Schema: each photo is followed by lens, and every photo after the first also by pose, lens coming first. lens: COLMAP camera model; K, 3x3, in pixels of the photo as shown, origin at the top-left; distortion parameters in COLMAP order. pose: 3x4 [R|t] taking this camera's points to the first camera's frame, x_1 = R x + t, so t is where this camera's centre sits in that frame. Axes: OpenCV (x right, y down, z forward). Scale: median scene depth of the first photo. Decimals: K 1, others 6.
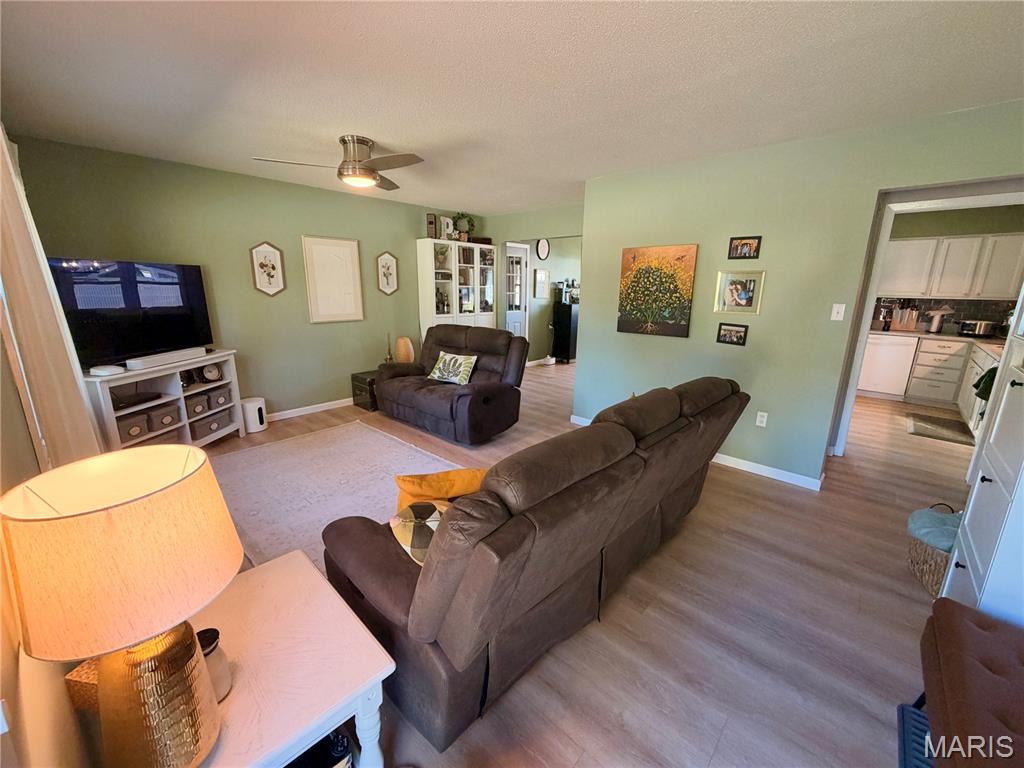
lens RADIAL K [[407.3, 0, 514.9], [0, 407.3, 381.1], [0, 0, 1]] dist [0.003832, 0.000025]
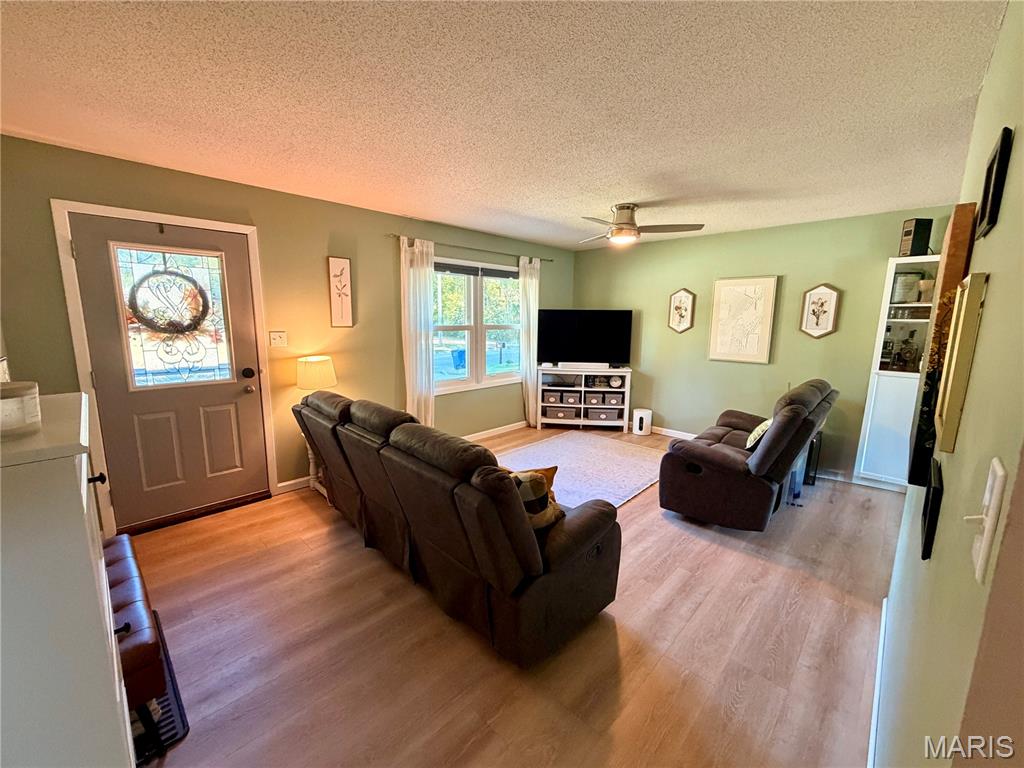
lens RADIAL K [[407.3, 0, 506.9], [0, 407.3, 380.8], [0, 0, 1]] dist [0.003832, 0.000025]
pose [[-0.037960, 0.141784, -0.989170, 0.728346], [-0.242904, 0.958884, 0.146764, -0.147144], [0.969307, 0.245845, -0.001959, 0.634469]]
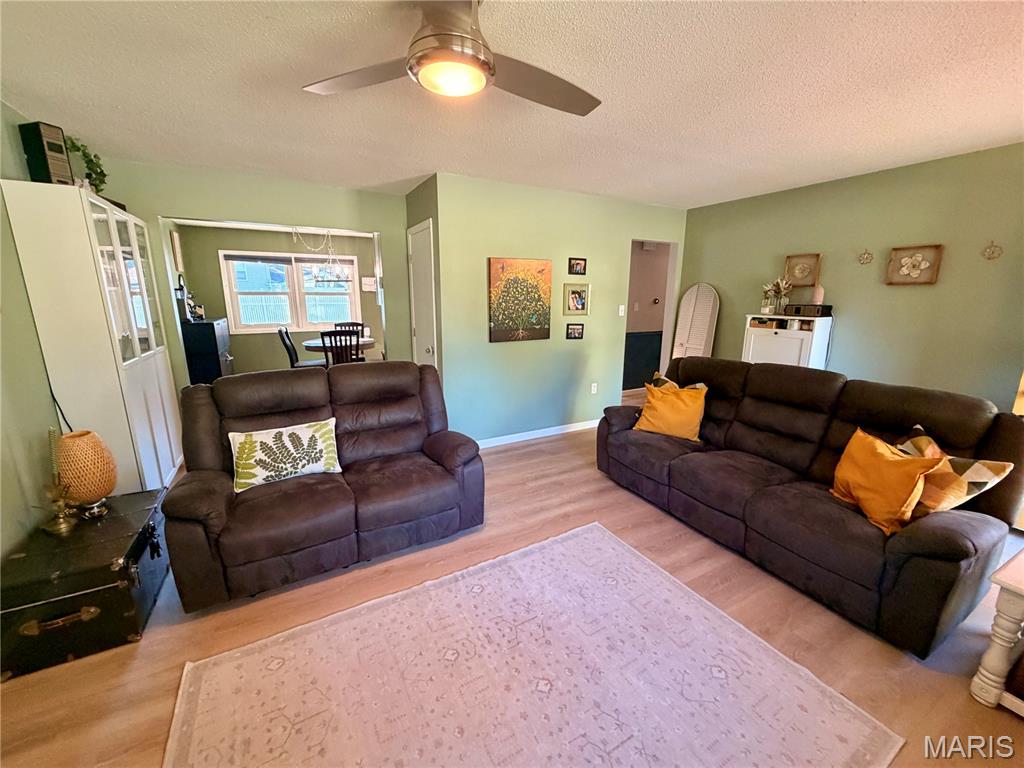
lens RADIAL K [[407.3, 0, 516.6], [0, 407.3, 388.5], [0, 0, 1]] dist [0.003832, 0.000025]
pose [[0.307553, -0.229946, 0.923329, -0.706808], [0.217289, 0.961694, 0.167123, -0.179872], [-0.926389, 0.149230, 0.345737, 0.675873]]
